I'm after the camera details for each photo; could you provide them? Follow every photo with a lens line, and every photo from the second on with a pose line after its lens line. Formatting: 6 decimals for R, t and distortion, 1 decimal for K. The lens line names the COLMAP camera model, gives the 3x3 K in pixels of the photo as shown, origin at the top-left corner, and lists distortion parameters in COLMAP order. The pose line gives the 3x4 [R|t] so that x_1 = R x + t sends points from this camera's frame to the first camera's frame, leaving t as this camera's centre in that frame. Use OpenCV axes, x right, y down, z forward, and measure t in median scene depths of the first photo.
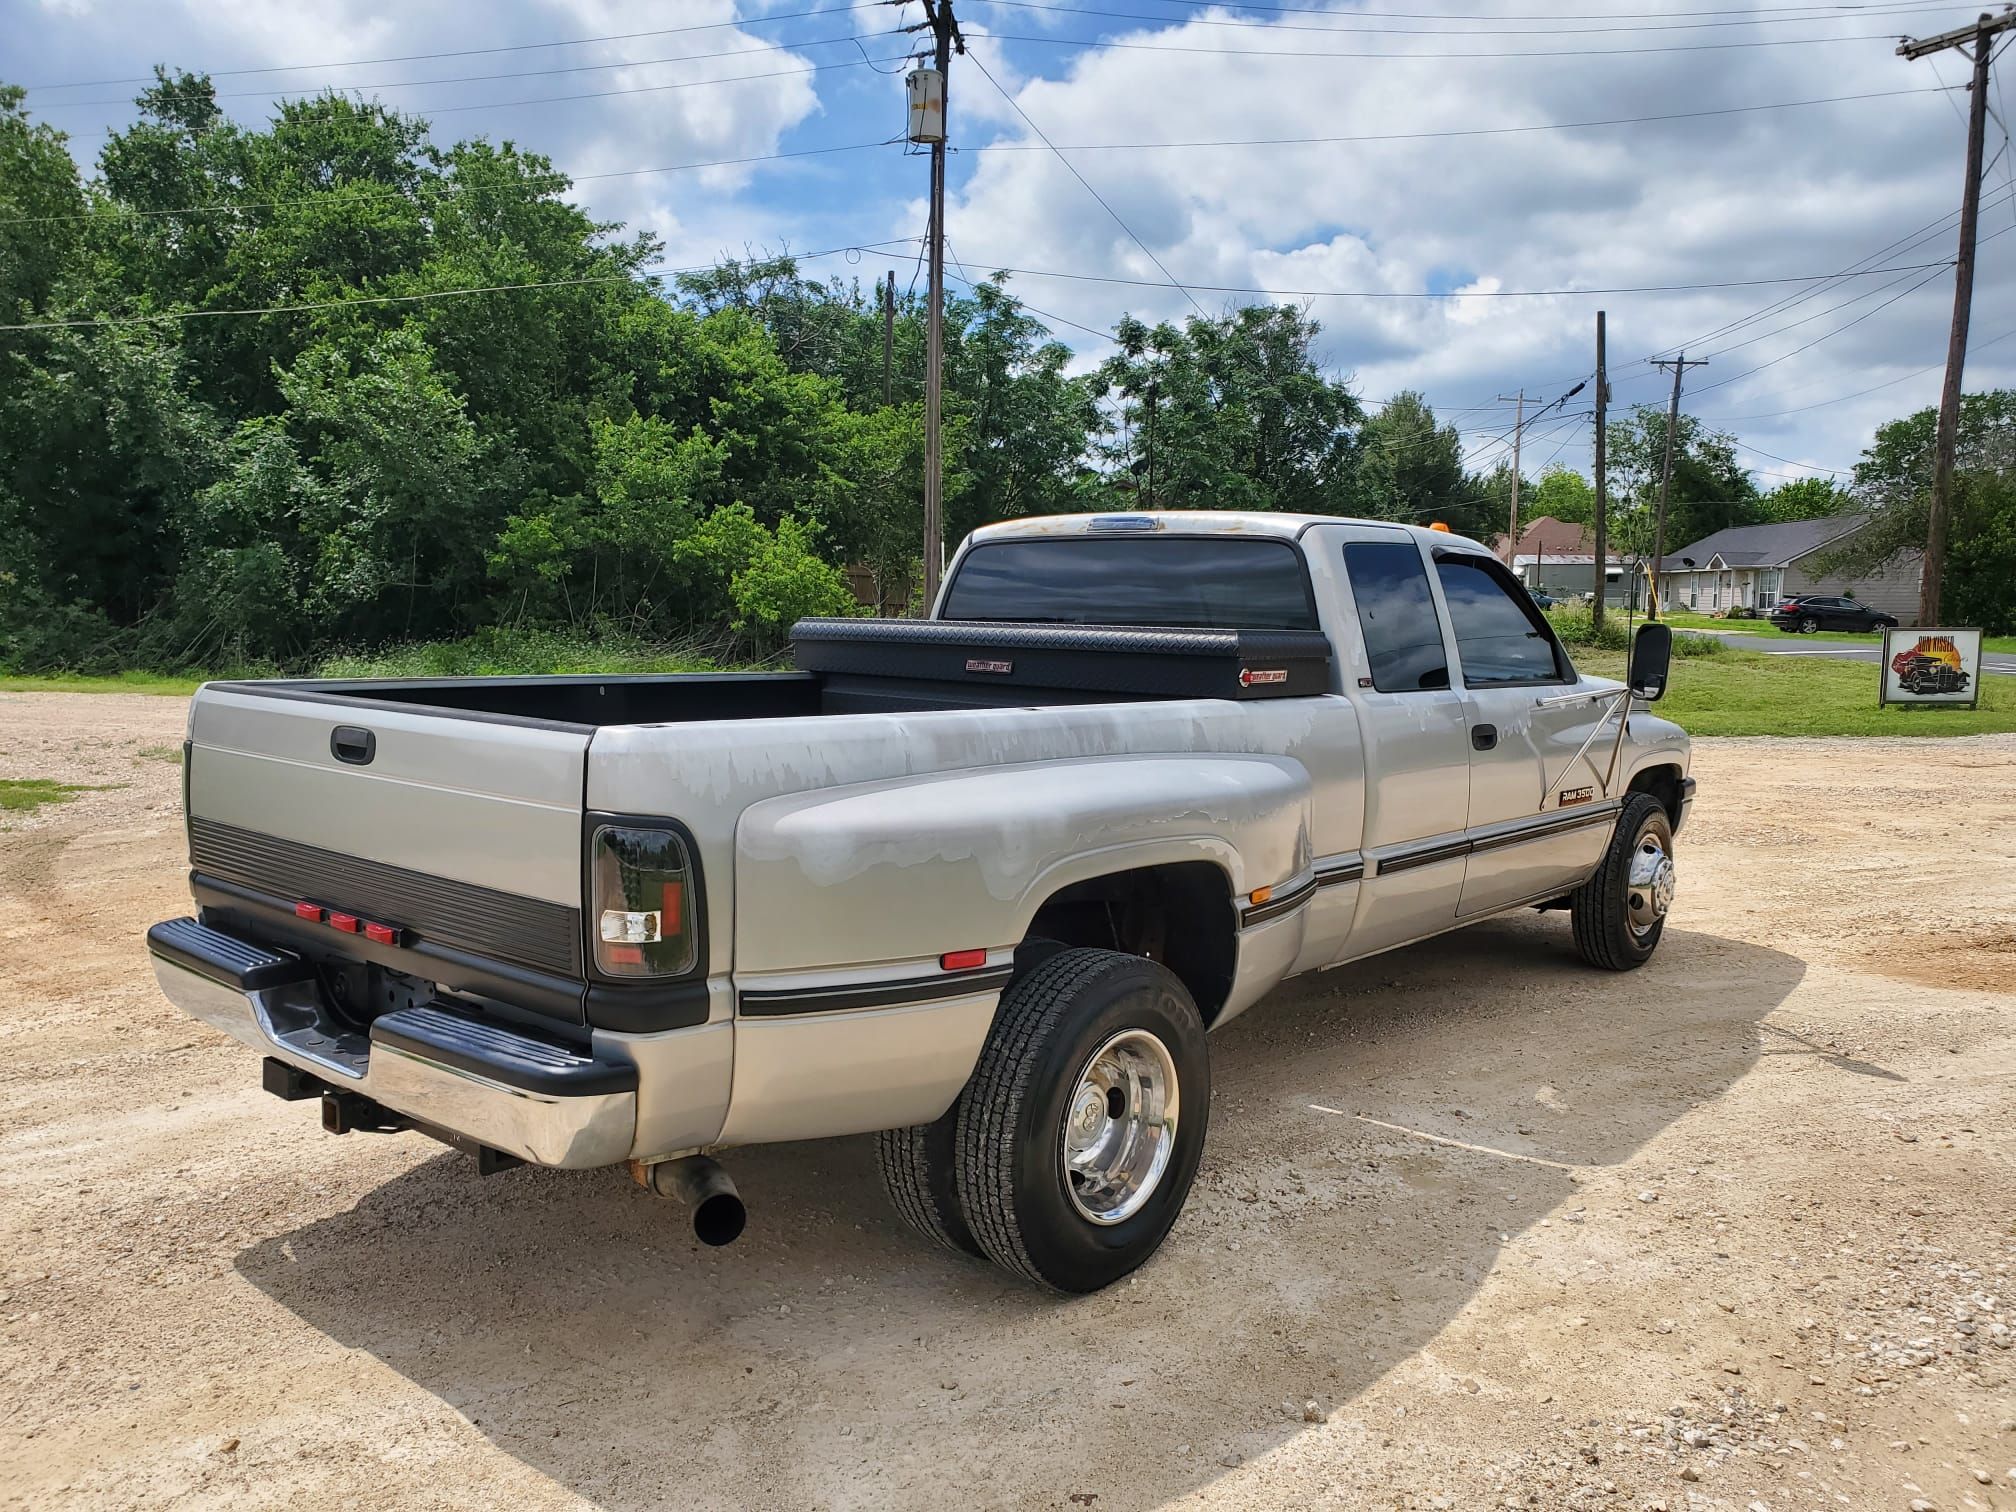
lens RADIAL K [[1628.1, 0, 1008.0], [0, 1628.1, 756.0], [0, 0, 1]] dist [0.007163, 0.001503]
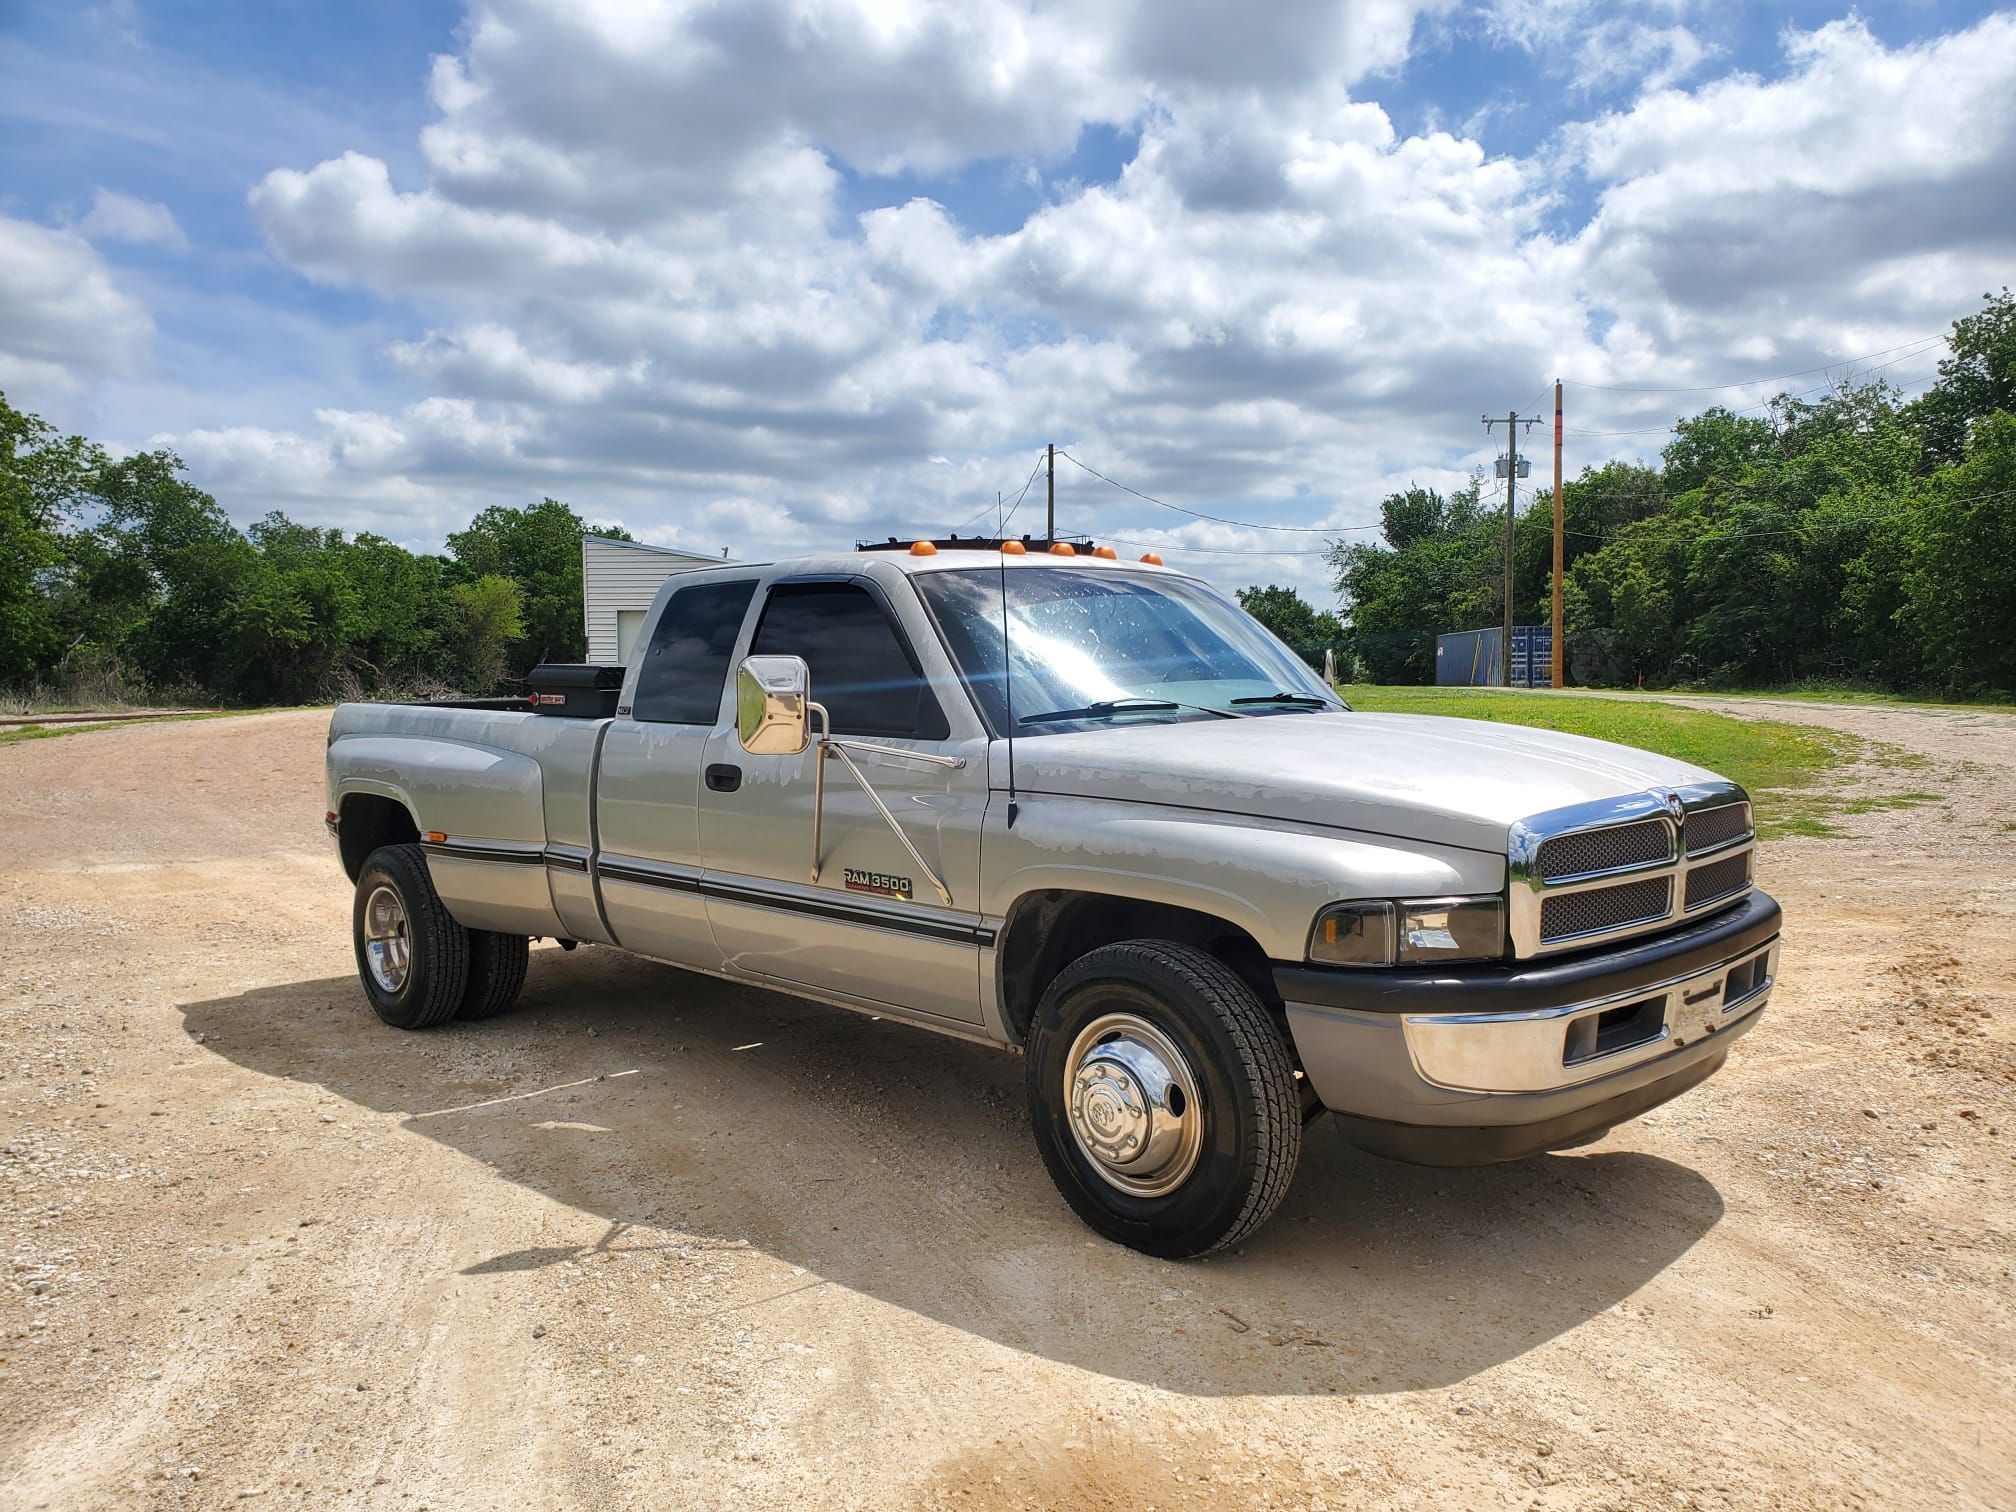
lens RADIAL K [[1590.3, 0, 979.7], [0, 1590.3, 831.3], [0, 0, 1]] dist [0.004554, 0.008525]
pose [[-0.126144, 0.086150, -0.988264, 1.368490], [-0.083266, 0.991787, 0.097086, -0.096792], [0.988511, 0.094536, -0.117934, 1.463281]]
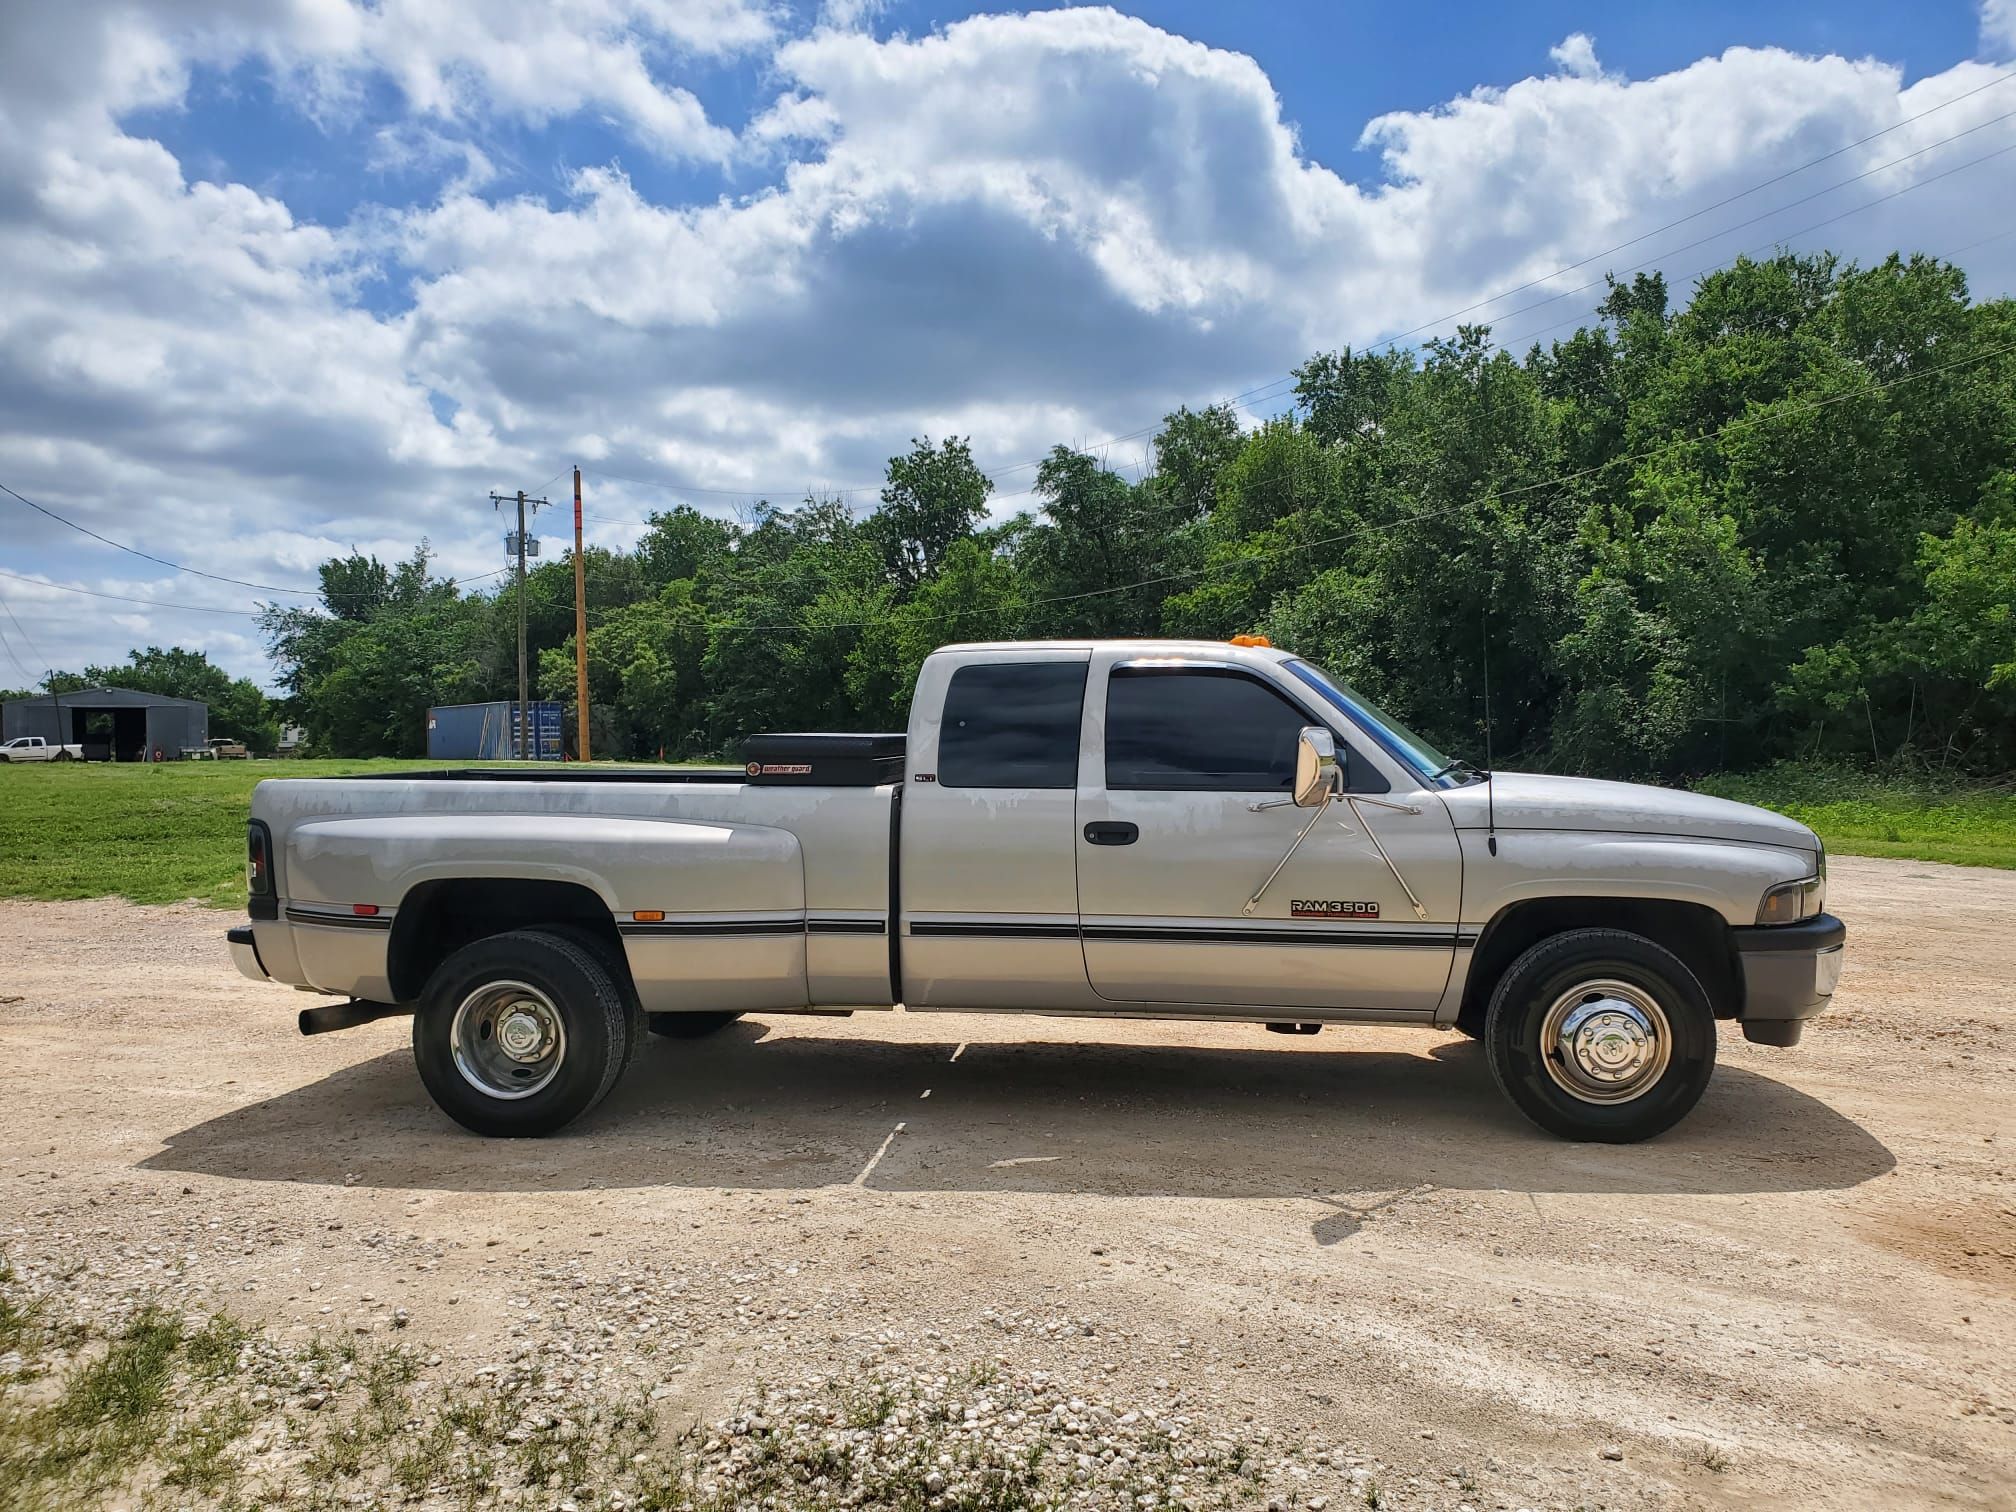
lens RADIAL K [[1628.1, 0, 1008.0], [0, 1628.1, 756.0], [0, 0, 1]] dist [0.007163, 0.001503]
pose [[0.530599, -0.006496, -0.847598, 1.352965], [-0.067823, 0.996439, -0.050094, -0.004462], [0.844905, 0.084066, 0.528269, 0.427249]]
